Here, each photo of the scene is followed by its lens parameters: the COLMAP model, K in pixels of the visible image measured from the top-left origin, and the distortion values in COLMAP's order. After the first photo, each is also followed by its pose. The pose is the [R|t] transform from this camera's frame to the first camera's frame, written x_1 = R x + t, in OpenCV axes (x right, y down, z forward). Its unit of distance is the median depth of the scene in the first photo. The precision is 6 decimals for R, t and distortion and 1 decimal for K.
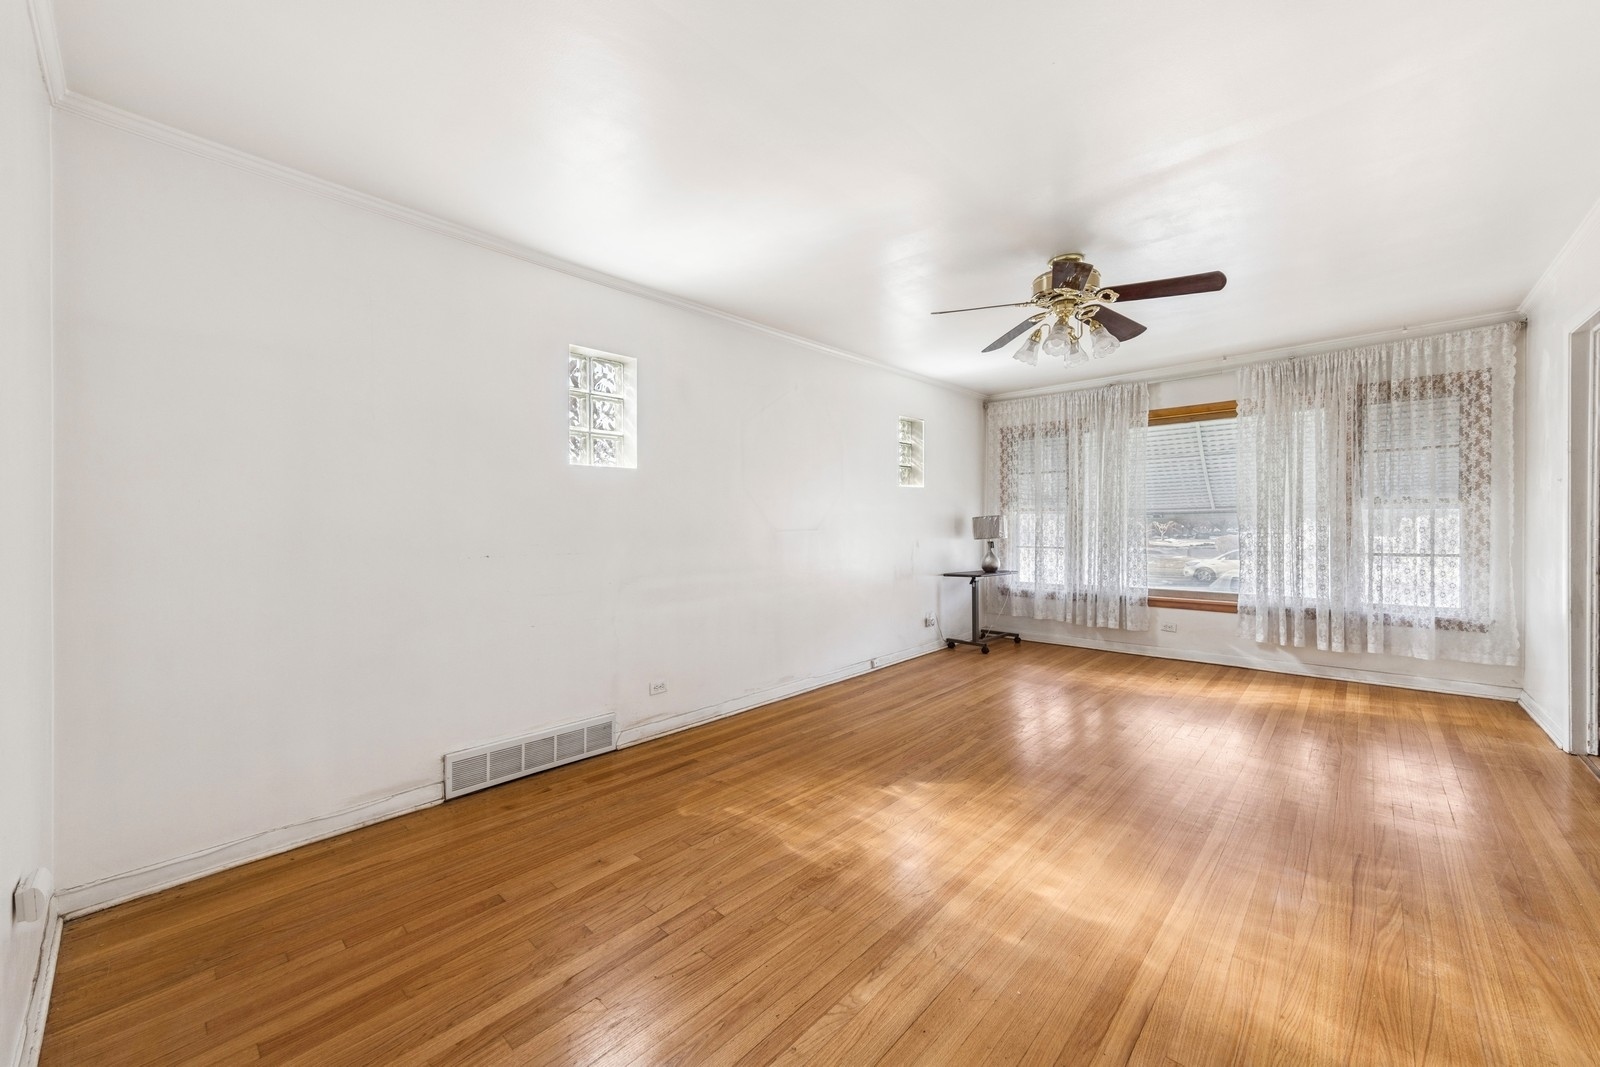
lens RADIAL K [[620.7, 0, 799.0], [0, 620.7, 523.7], [0, 0, 1]] dist [0.000581, 0.000207]
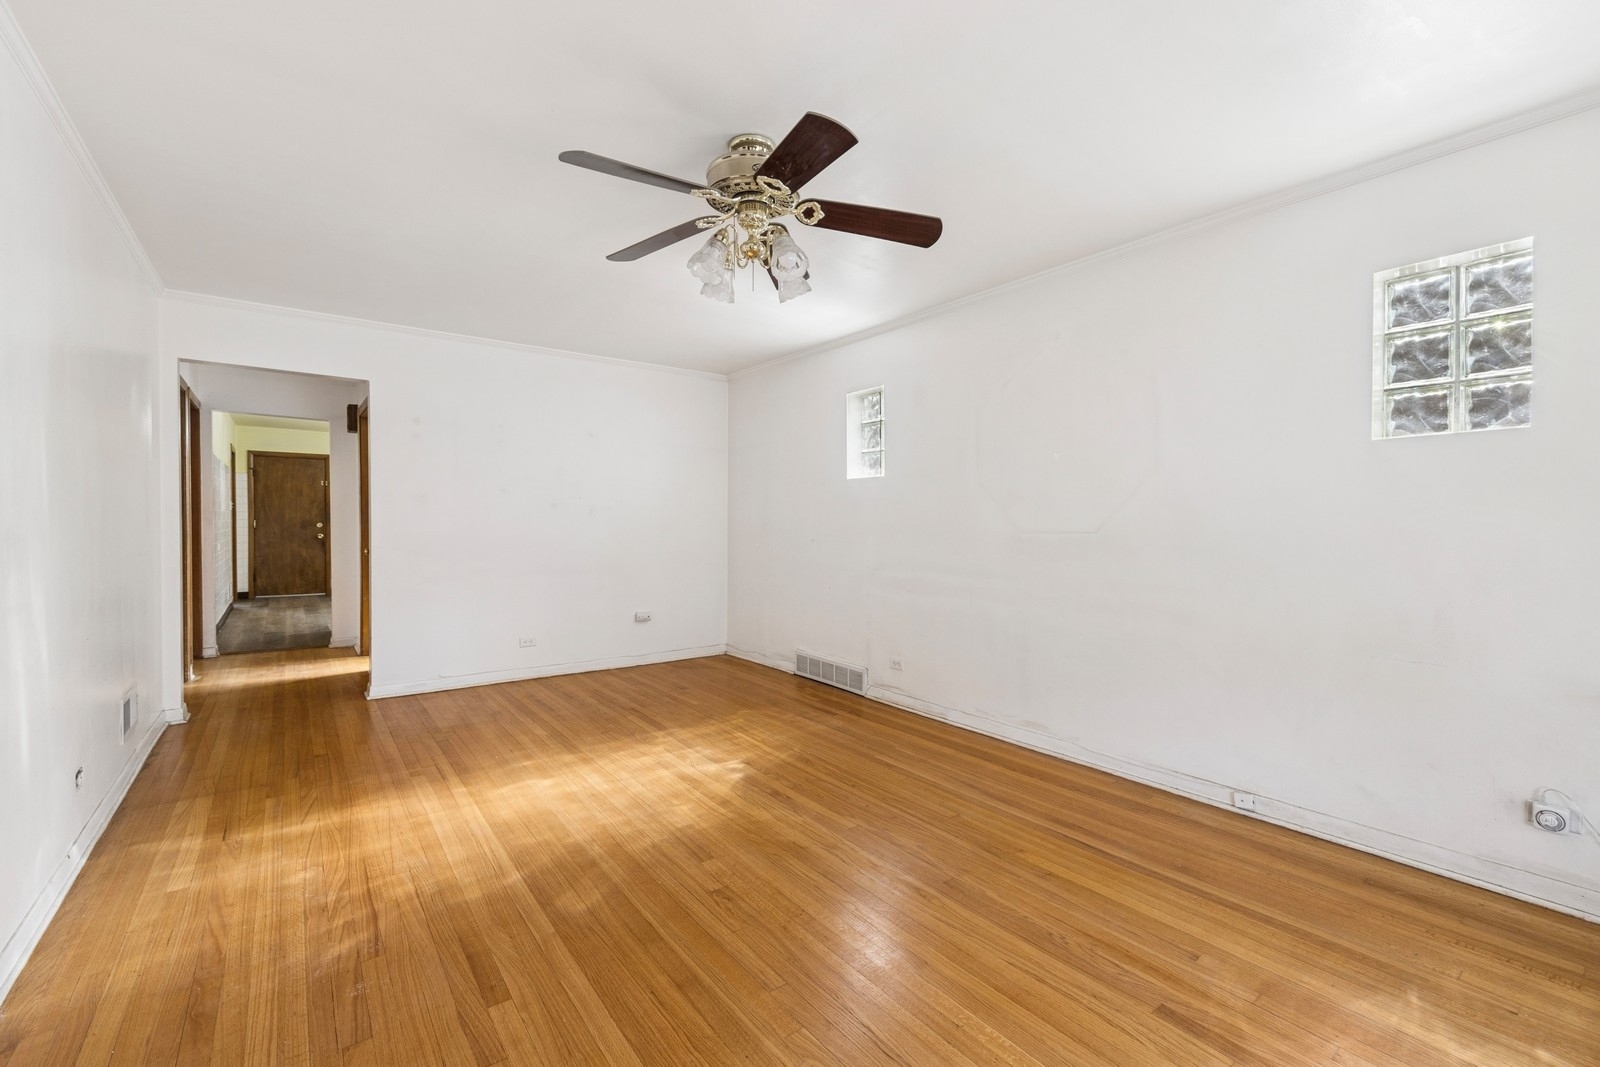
lens RADIAL K [[697.3, 0, 812.4], [0, 697.3, 537.7], [0, 0, 1]] dist [0.026676, -0.000056]
pose [[-0.186877, 0.031550, -0.981877, 1.485135], [-0.001946, 0.999470, 0.032485, -0.014491], [0.982381, 0.007981, -0.186716, 1.520739]]
